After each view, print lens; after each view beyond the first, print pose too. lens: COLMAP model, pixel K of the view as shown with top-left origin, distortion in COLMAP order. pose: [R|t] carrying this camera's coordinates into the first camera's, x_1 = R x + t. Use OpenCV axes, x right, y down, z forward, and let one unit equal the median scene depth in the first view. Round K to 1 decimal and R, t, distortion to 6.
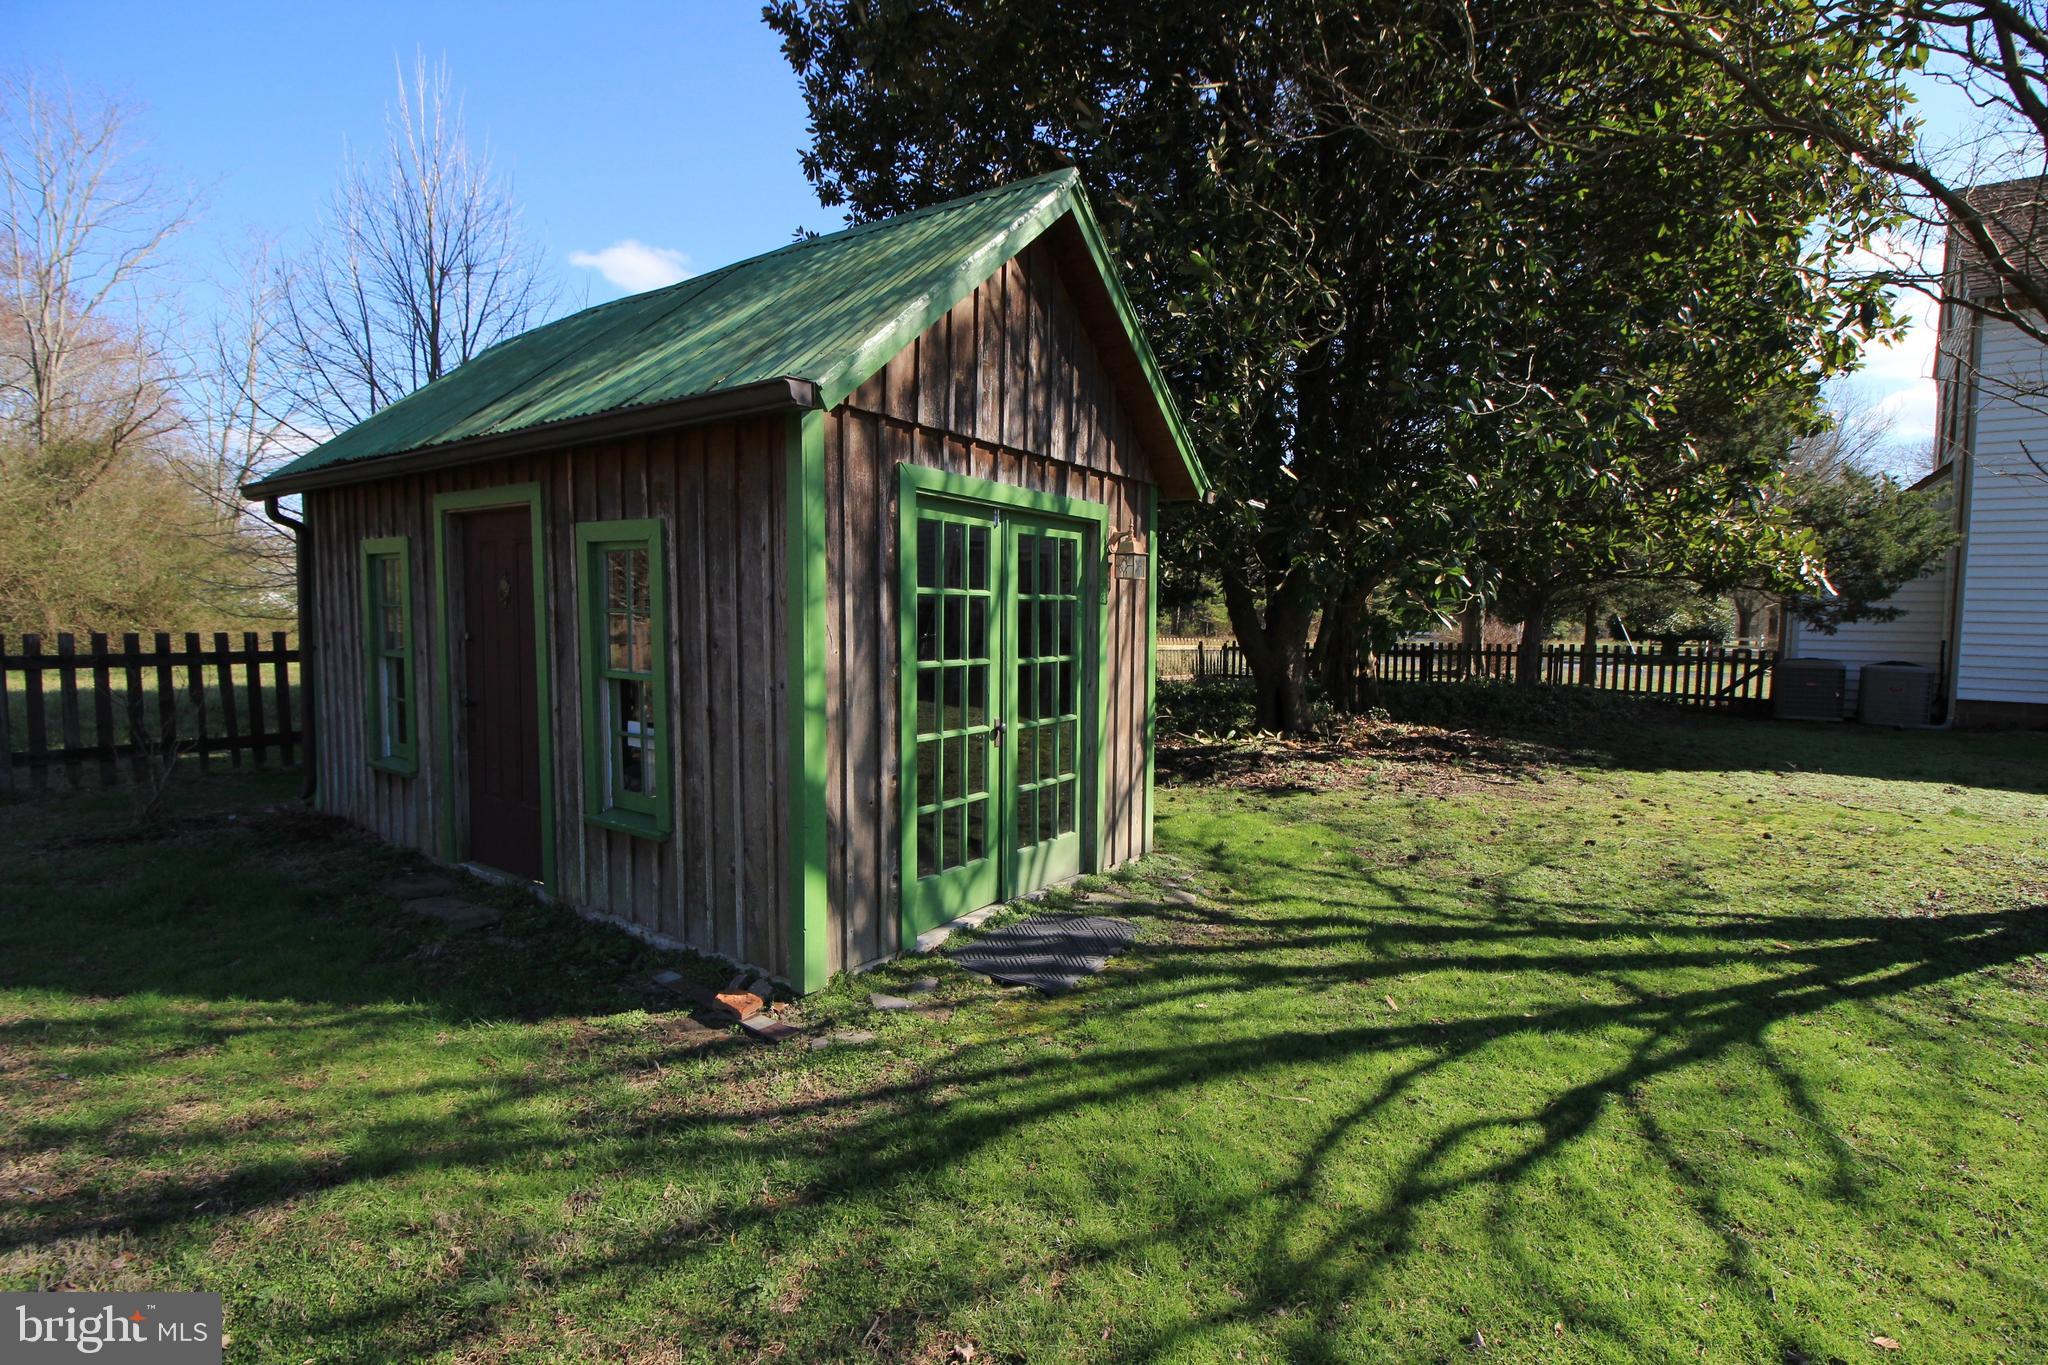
lens RADIAL K [[945.6, 0, 1024.0], [0, 945.6, 682.5], [0, 0, 1]] dist [0.003955, -0.013476]
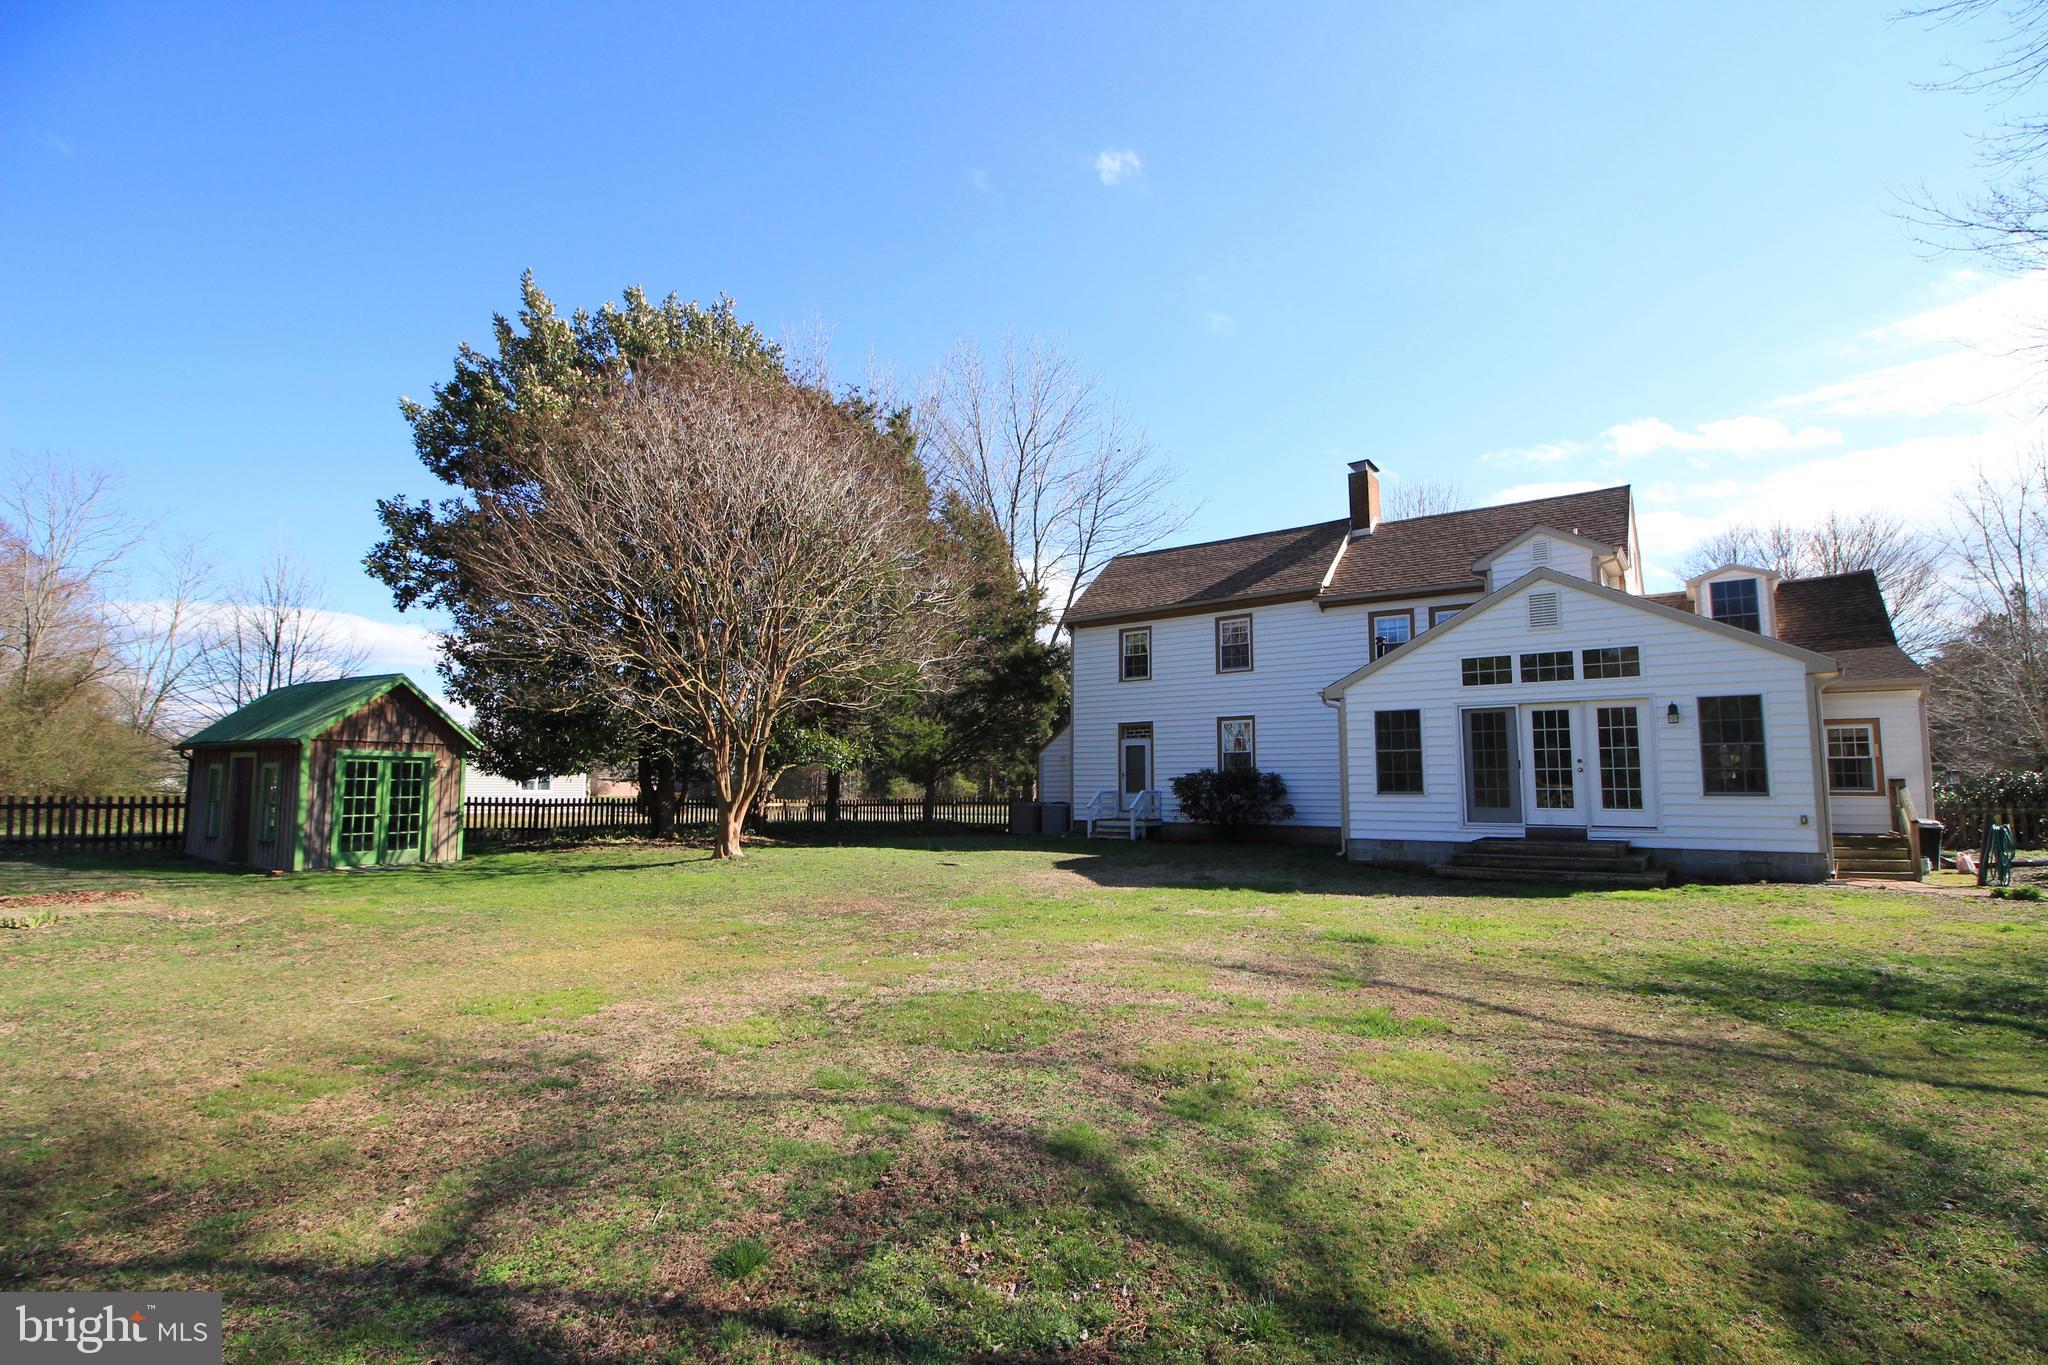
lens RADIAL K [[945.6, 0, 1024.0], [0, 945.6, 682.5], [0, 0, 1]] dist [0.003955, -0.013476]
pose [[0.997371, -0.010932, 0.071631, 2.196771], [0.023520, 0.983869, -0.177337, 0.247511], [-0.068537, 0.178555, 0.981540, -2.852282]]
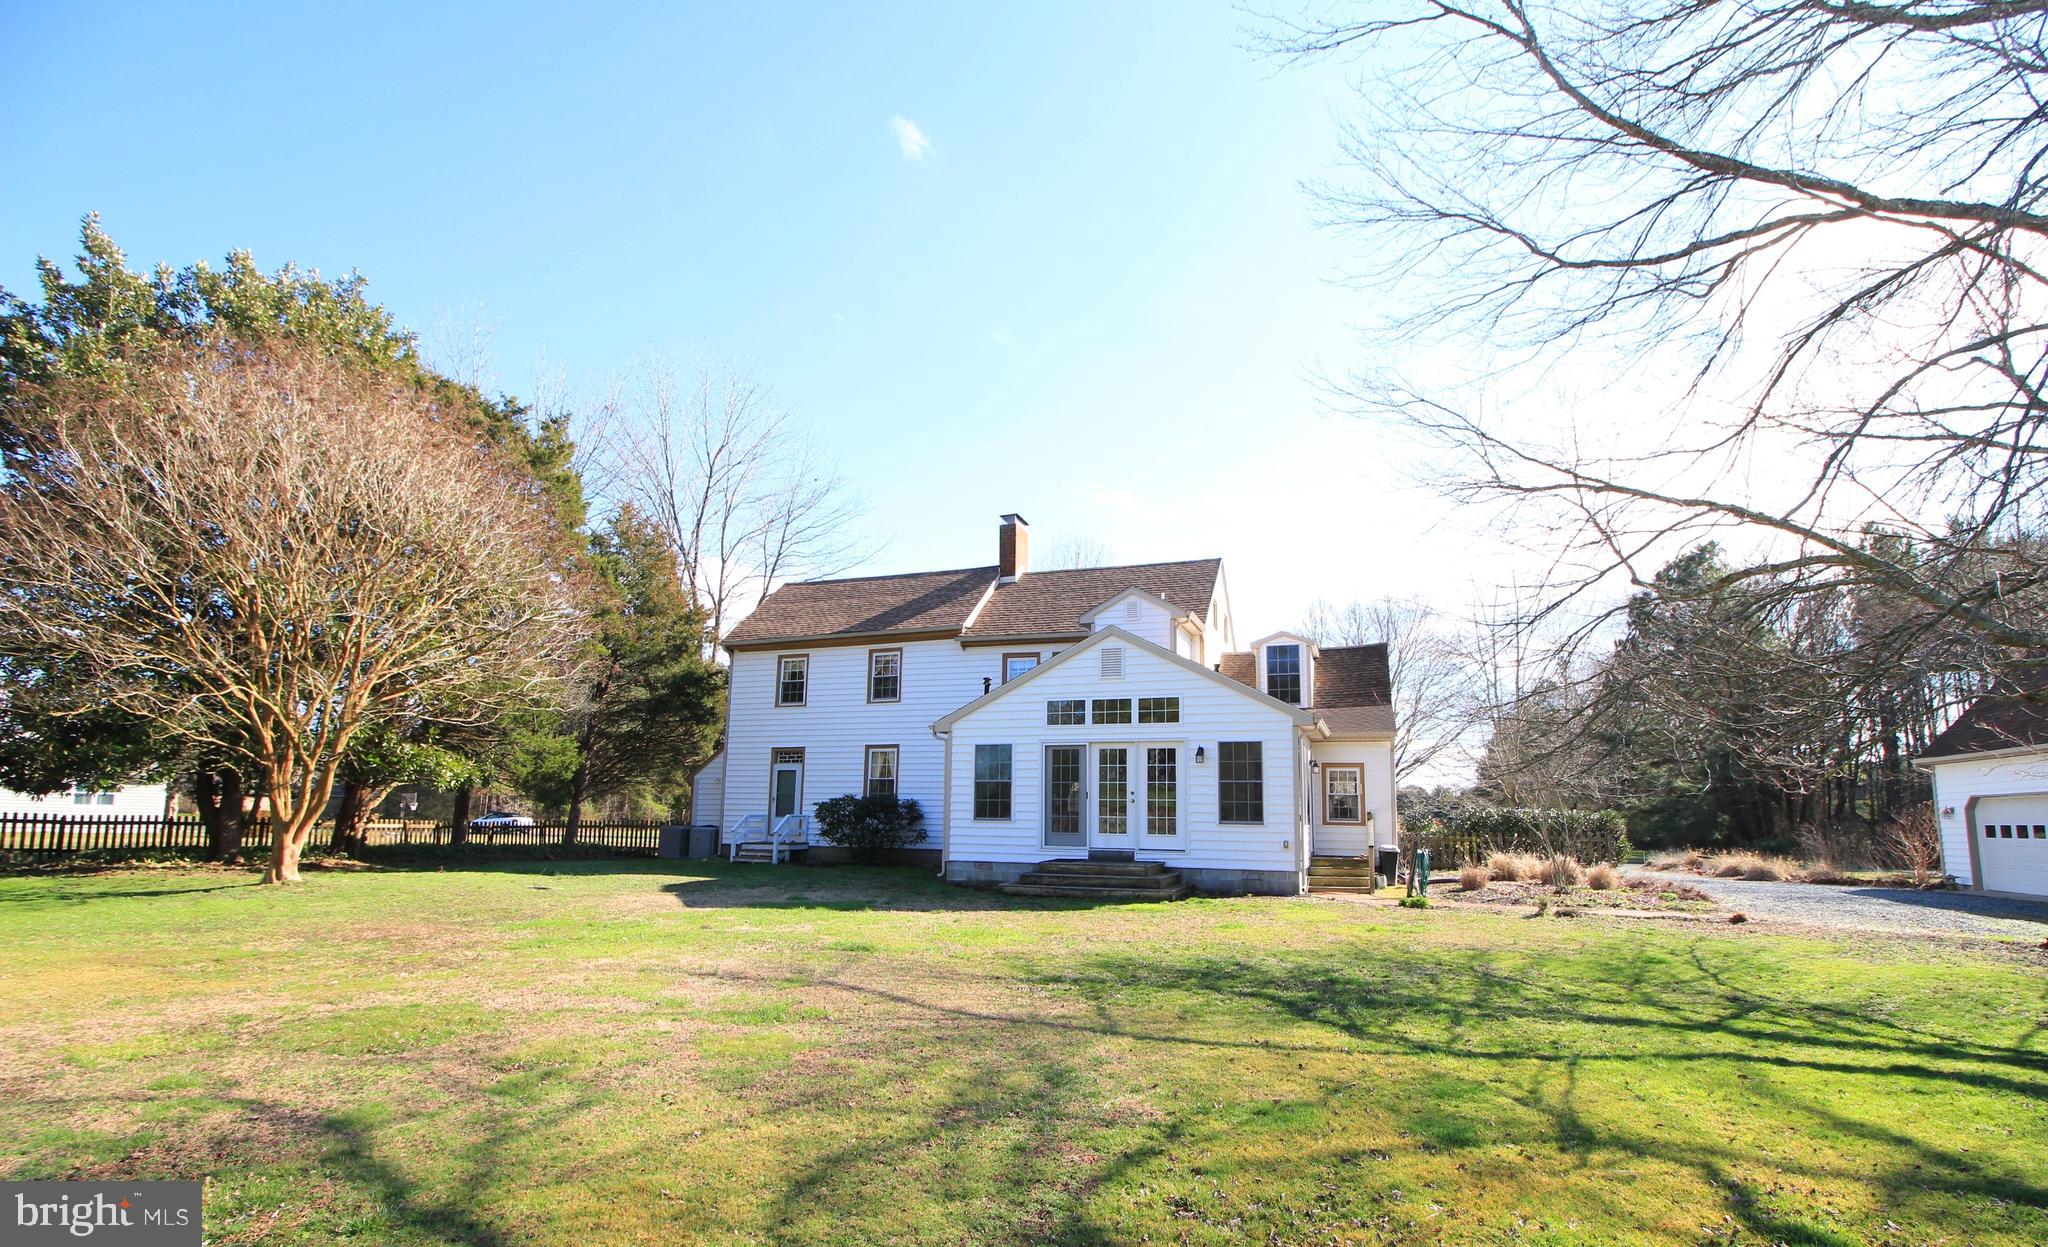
lens RADIAL K [[948.6, 0, 1026.1], [0, 948.6, 669.7], [0, 0, 1]] dist [-0.000397, -0.011268]
pose [[0.937107, 0.044245, 0.346226, 2.572337], [0.030365, 0.977839, -0.207144, 0.272035], [-0.347719, 0.204630, 0.914996, -3.167682]]
